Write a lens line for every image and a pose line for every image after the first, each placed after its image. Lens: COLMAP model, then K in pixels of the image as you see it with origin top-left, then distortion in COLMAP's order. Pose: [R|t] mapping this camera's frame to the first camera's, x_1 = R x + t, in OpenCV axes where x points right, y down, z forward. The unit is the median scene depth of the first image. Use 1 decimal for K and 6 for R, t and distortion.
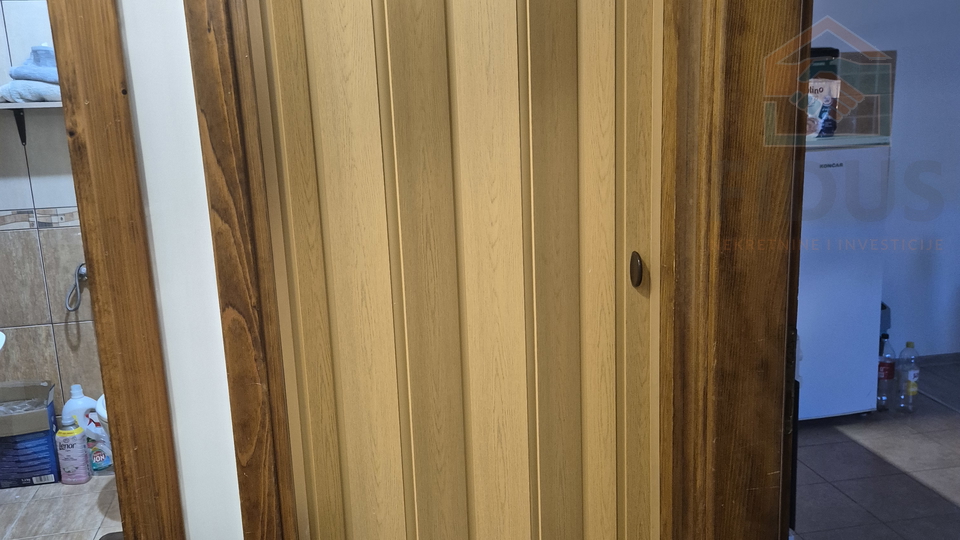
lens RADIAL K [[850.0, 0, 481.4], [0, 850.0, 272.0], [0, 0, 1]] dist [0.006234, -0.011907]
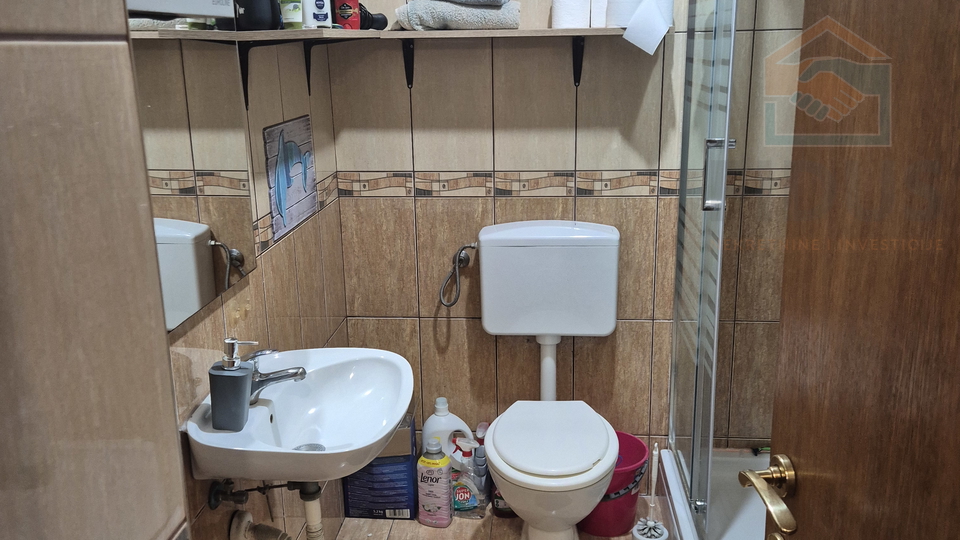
lens RADIAL K [[850.0, 0, 479.1], [0, 850.0, 269.2], [0, 0, 1]] dist [0.006234, -0.011907]
pose [[0.952793, 0.095833, -0.288100, -0.236063], [-0.080757, 0.994690, 0.063795, -0.039752], [0.292684, -0.037518, 0.955473, 0.273000]]
